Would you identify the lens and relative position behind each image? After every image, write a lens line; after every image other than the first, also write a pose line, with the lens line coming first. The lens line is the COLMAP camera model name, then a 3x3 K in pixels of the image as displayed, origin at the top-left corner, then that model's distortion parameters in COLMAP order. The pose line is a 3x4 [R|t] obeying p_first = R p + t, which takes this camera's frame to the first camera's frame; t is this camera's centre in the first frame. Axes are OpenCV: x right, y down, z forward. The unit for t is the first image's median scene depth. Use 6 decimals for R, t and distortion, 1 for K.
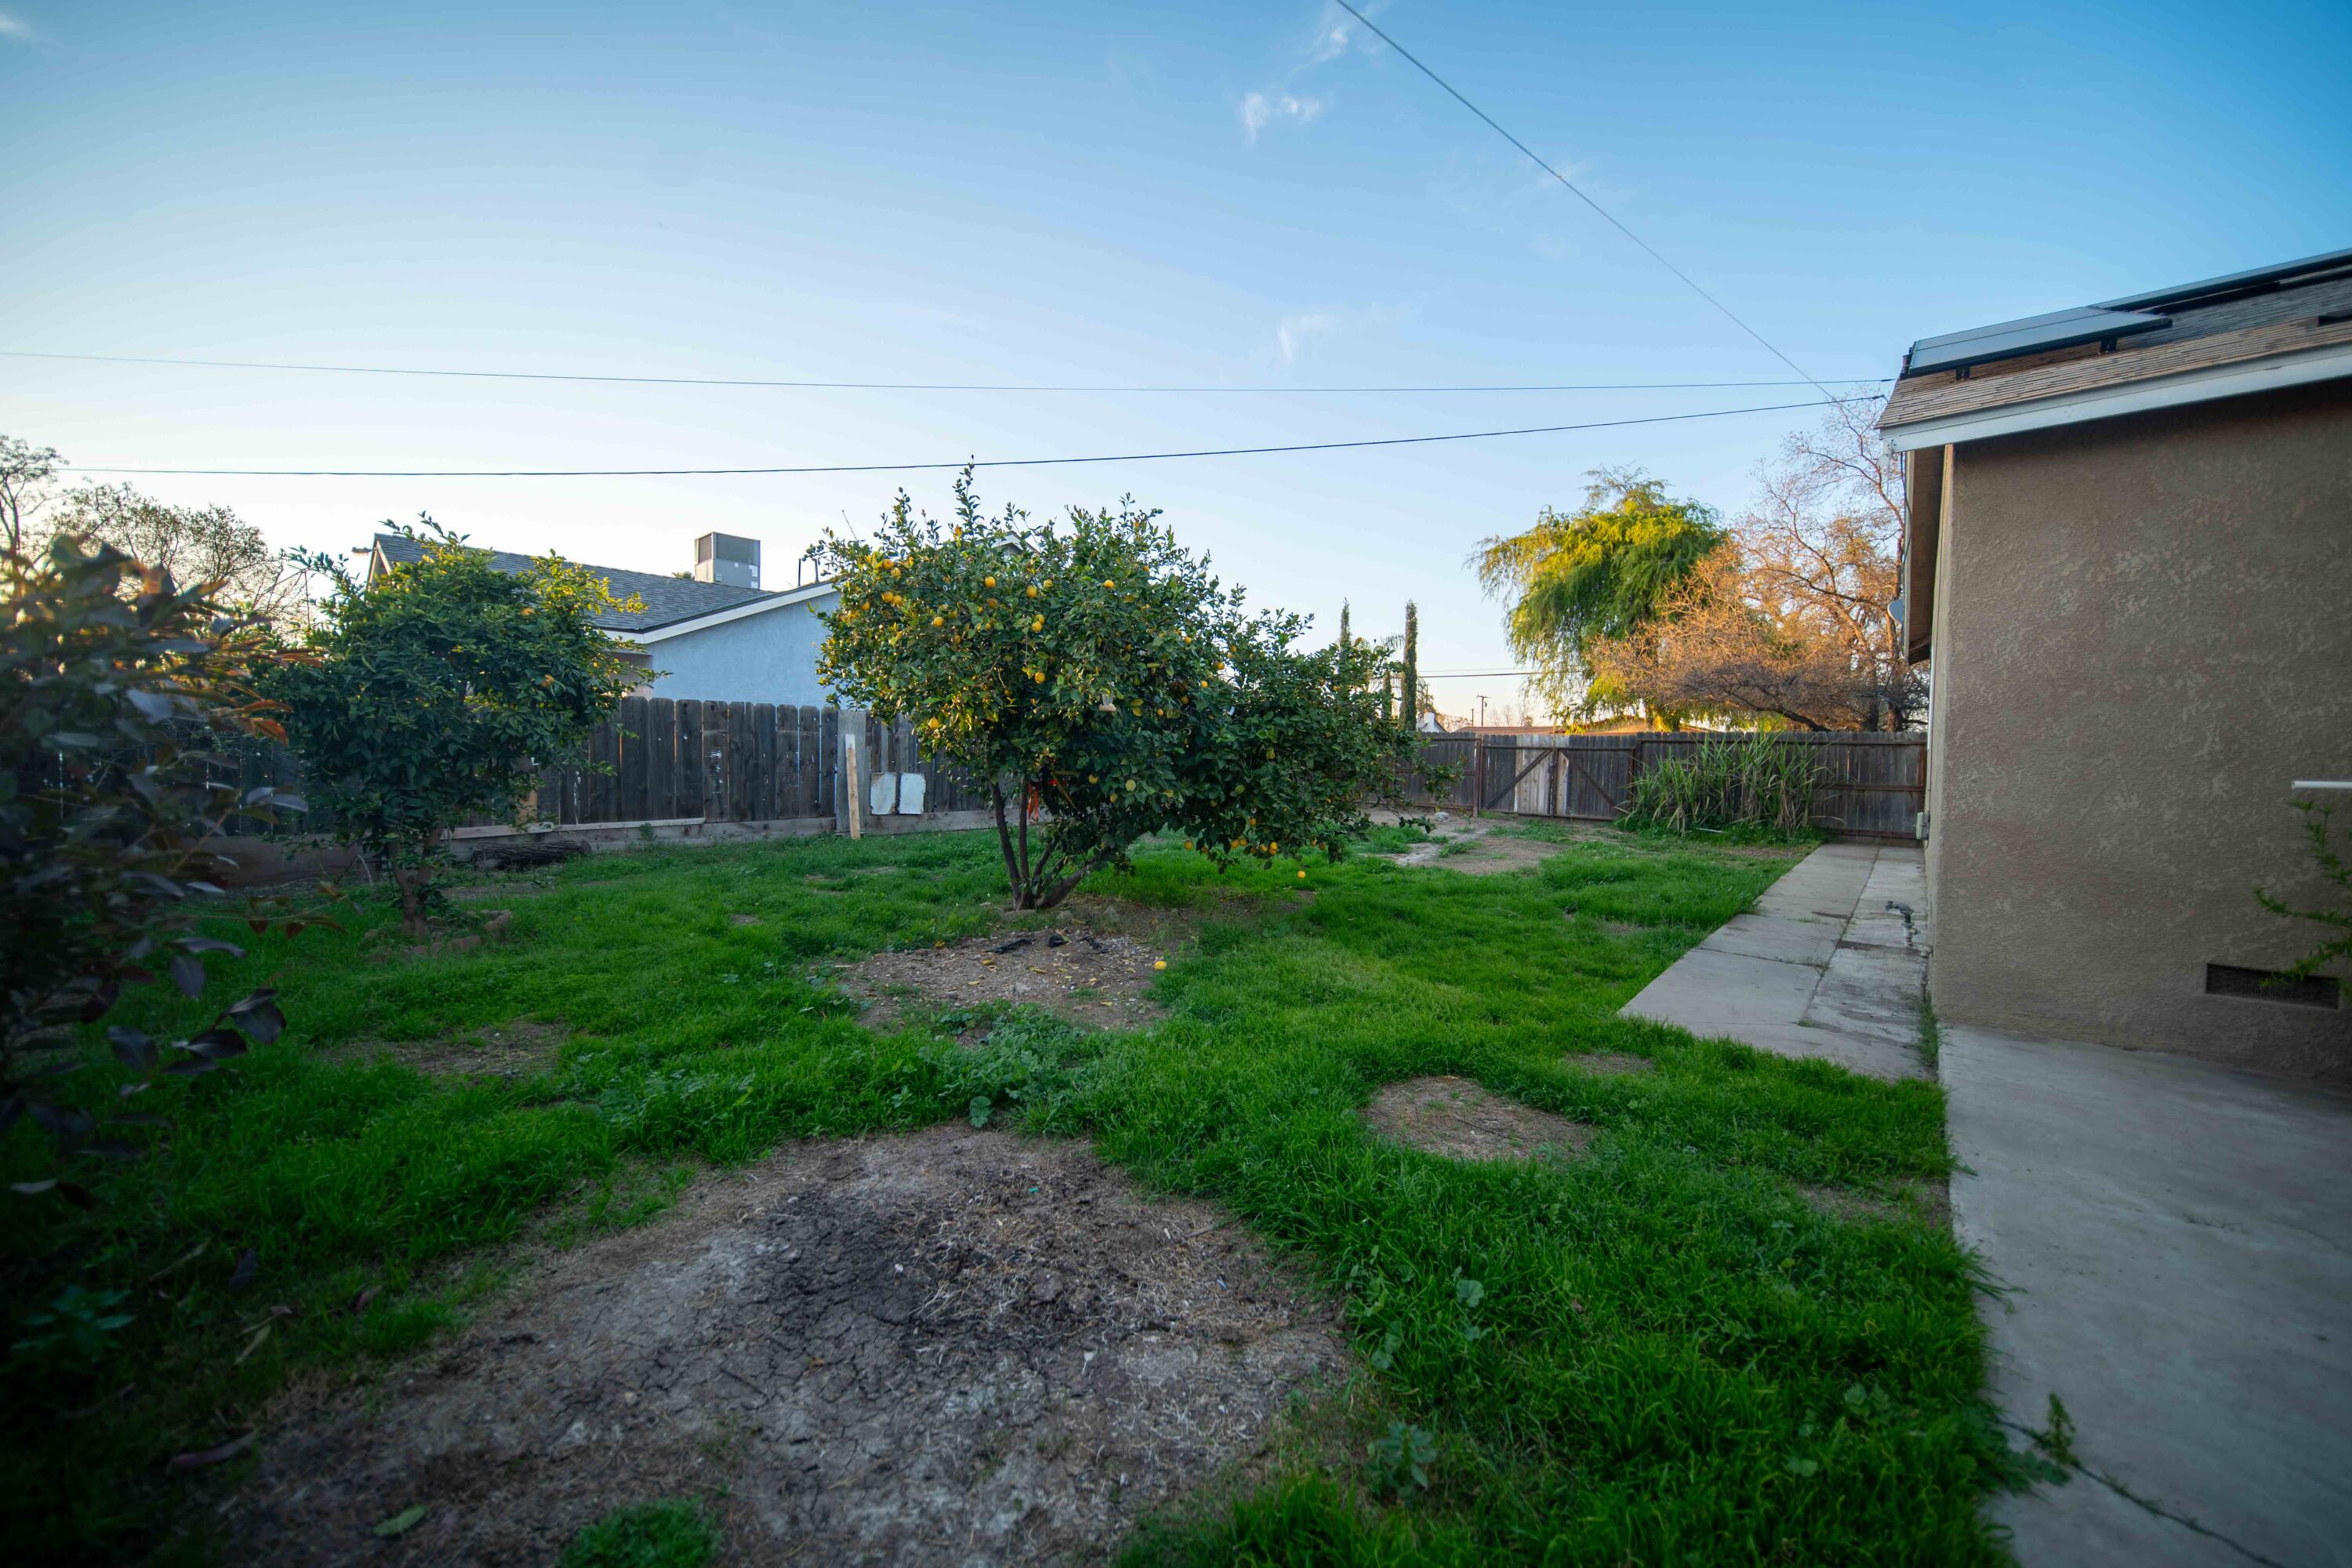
lens RADIAL K [[829.4, 0, 1166.1], [0, 829.4, 776.1], [0, 0, 1]] dist [-0.003104, -0.000670]
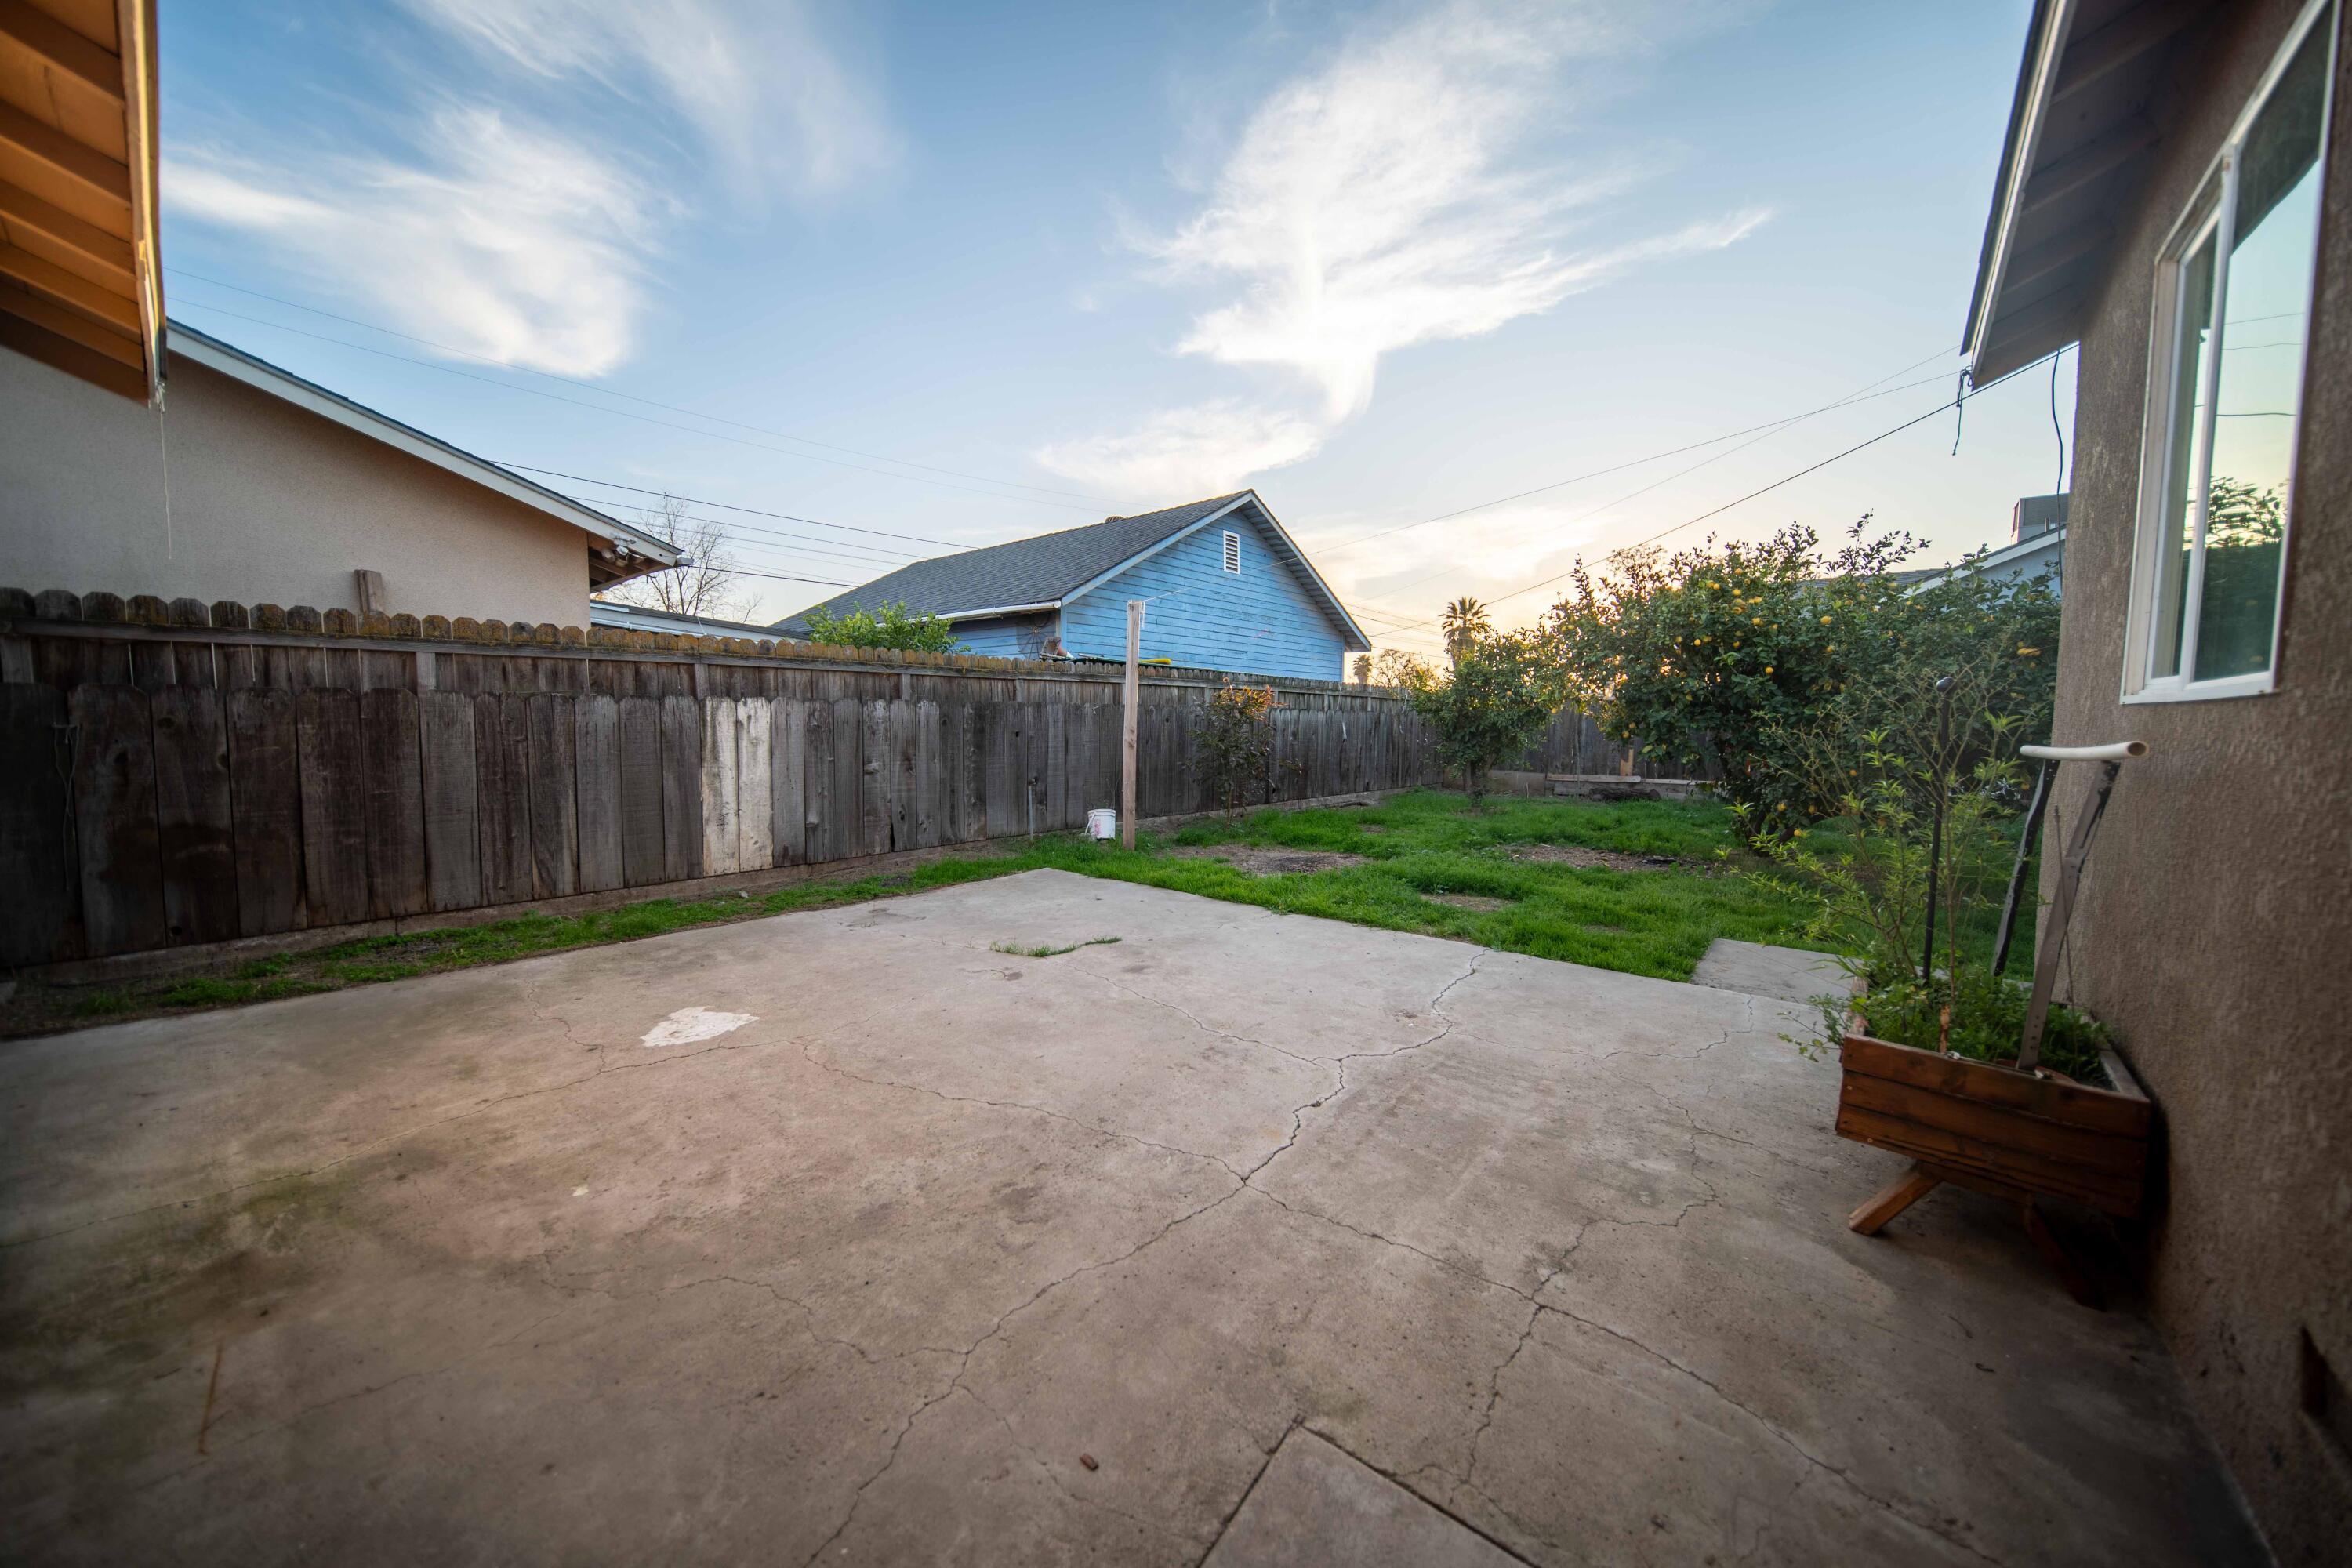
lens RADIAL K [[829.4, 0, 1174.4], [0, 829.4, 772.0], [0, 0, 1]] dist [-0.003104, -0.000670]
pose [[0.041708, 0.047436, -0.998003, 0.892459], [-0.038074, 0.998222, 0.045855, 0.010395], [0.998404, 0.036086, 0.043440, 0.060808]]
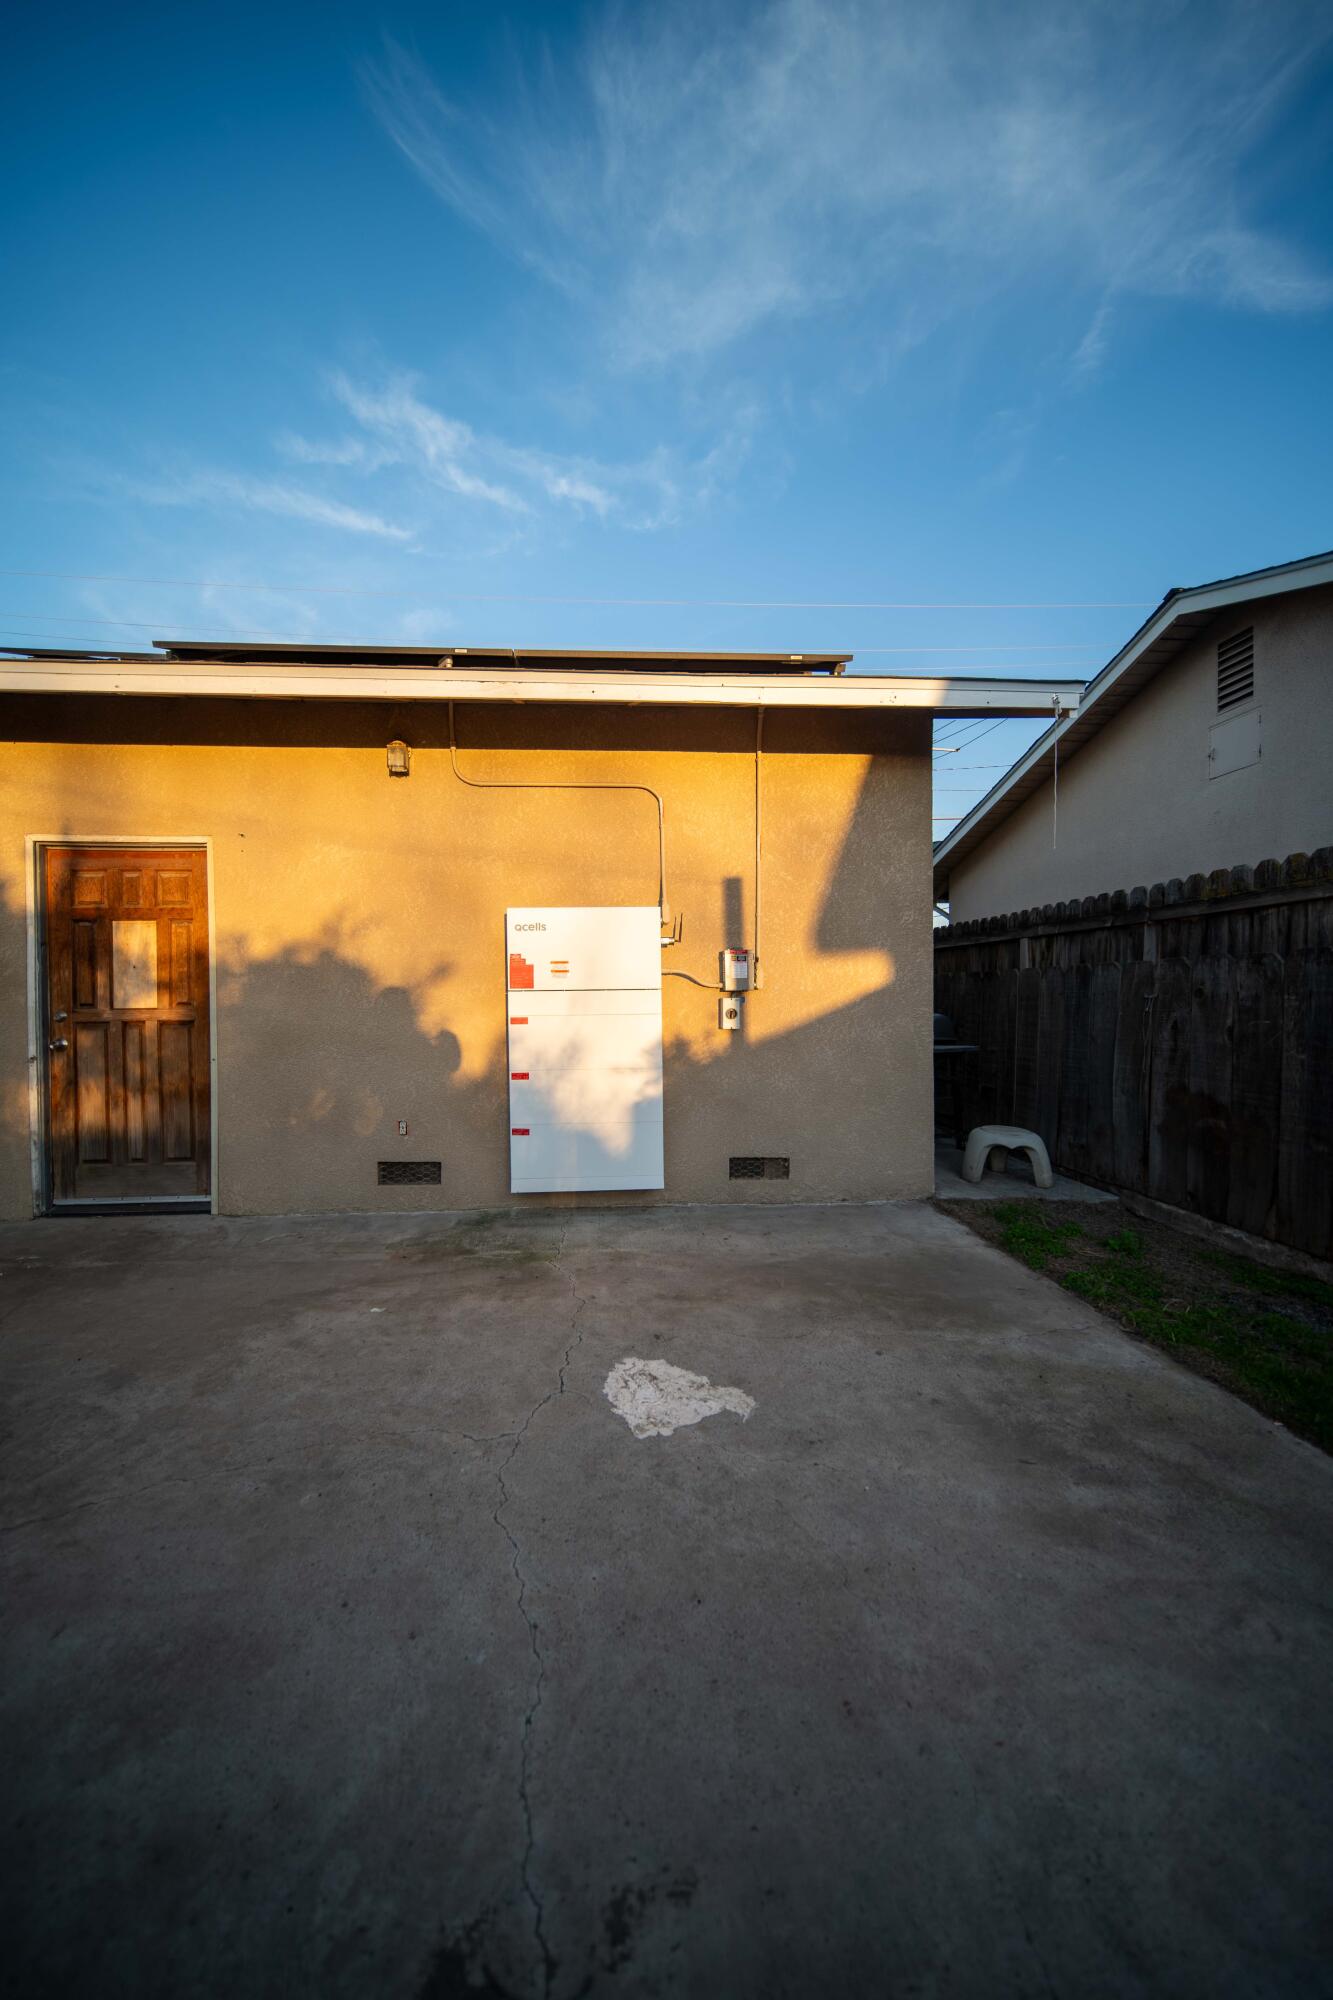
lens RADIAL K [[737.4, 0, 651.1], [0, 737.4, 1004.5], [0, 0, 1]] dist [-0.001730, 0.000134]
pose [[-0.718081, -0.023778, 0.695553, 0.257994], [0.013134, 0.998775, 0.047703, 0.007067], [-0.695835, 0.043390, -0.716889, 0.037532]]
